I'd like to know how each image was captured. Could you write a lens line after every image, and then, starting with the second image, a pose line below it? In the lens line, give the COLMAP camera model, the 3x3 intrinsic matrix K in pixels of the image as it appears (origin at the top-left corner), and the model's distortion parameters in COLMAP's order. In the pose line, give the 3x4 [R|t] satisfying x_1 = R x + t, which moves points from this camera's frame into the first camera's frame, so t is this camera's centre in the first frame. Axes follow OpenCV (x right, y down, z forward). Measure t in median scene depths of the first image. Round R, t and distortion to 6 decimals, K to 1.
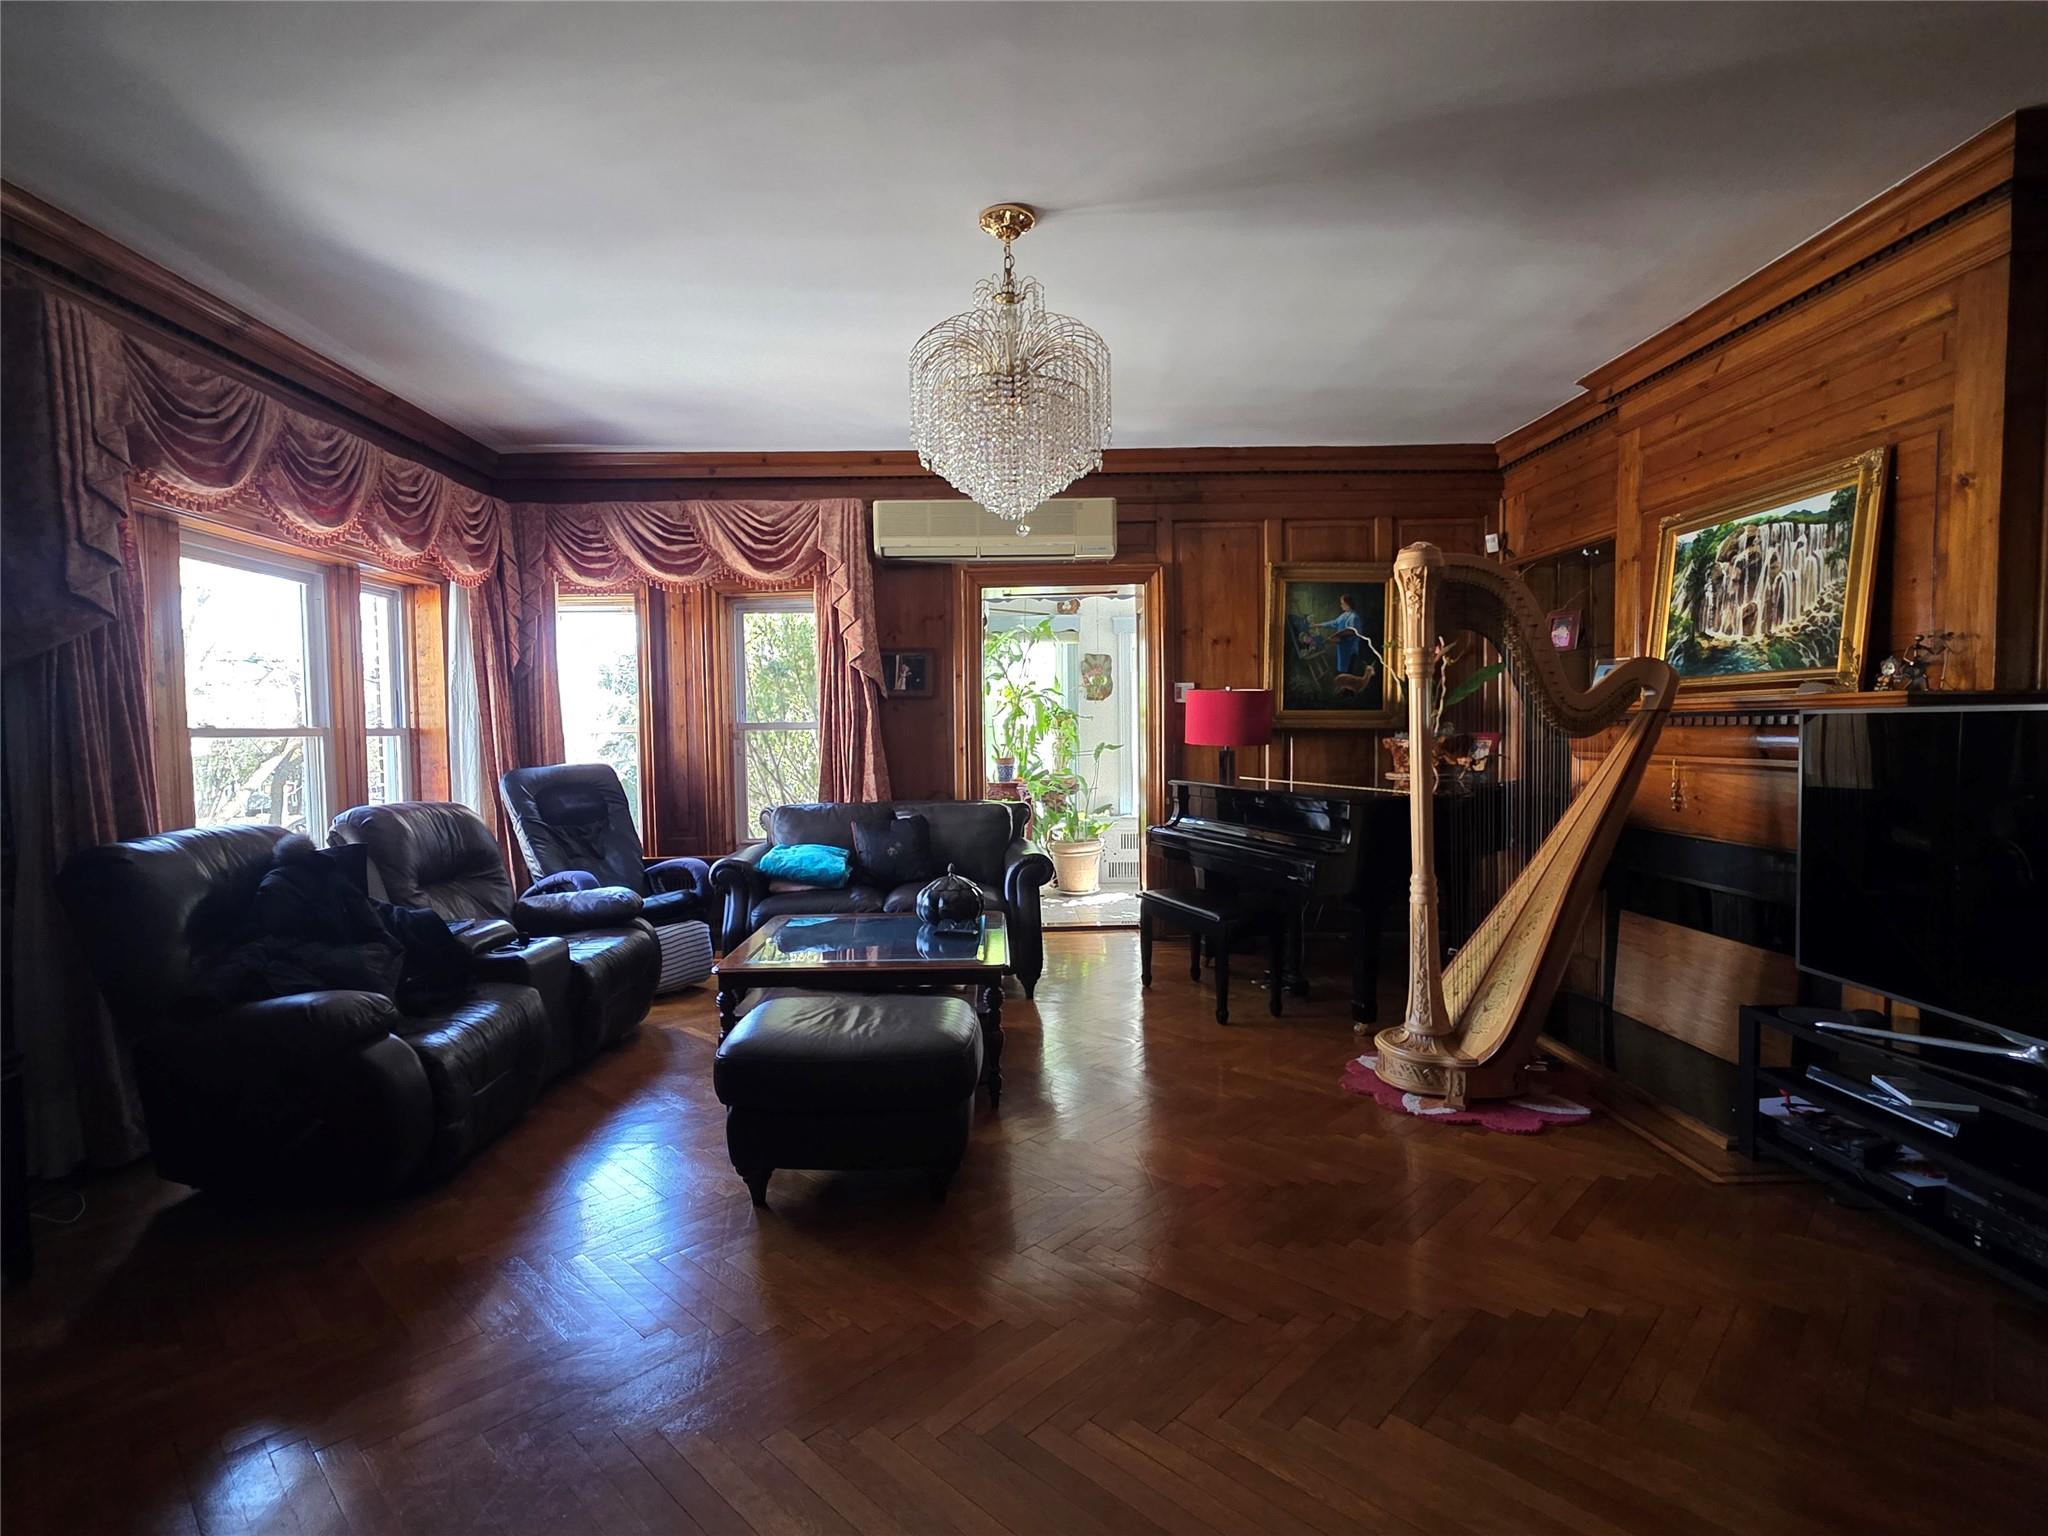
lens RADIAL K [[991.2, 0, 1010.4], [0, 991.2, 771.9], [0, 0, 1]] dist [-0.002338, -0.000673]
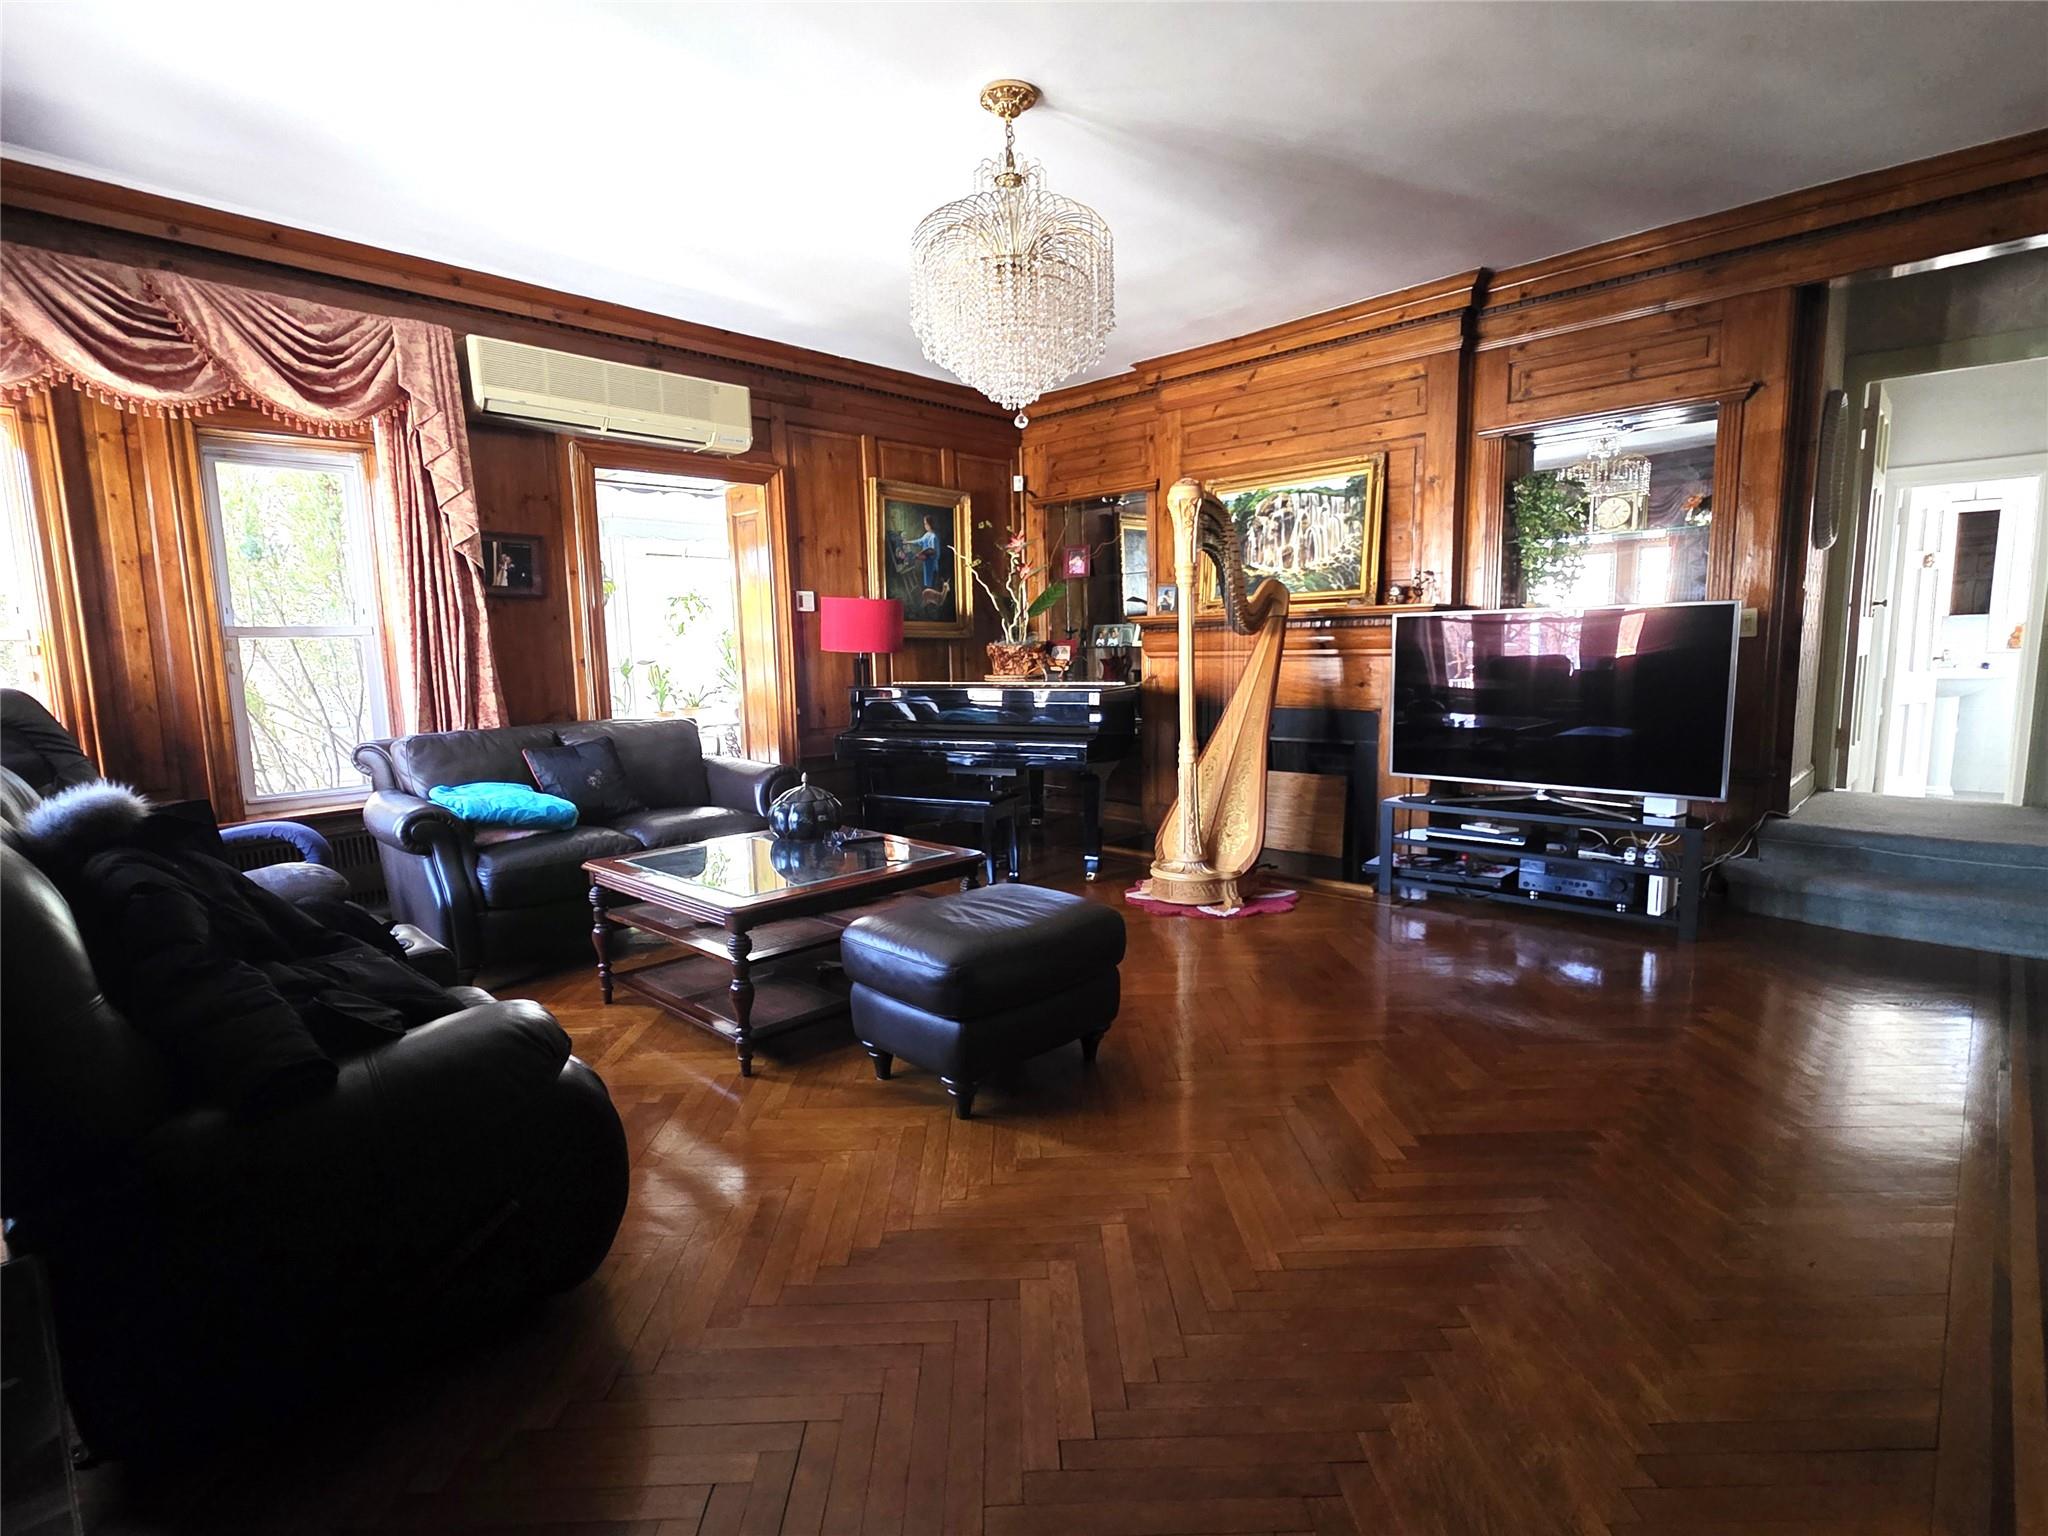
lens RADIAL K [[991.2, 0, 1010.4], [0, 991.2, 771.9], [0, 0, 1]] dist [-0.002338, -0.000673]
pose [[0.705972, -0.089045, 0.702620, -0.417769], [0.041562, 0.995564, 0.084410, 0.016113], [-0.707020, -0.030388, 0.706541, 0.156663]]
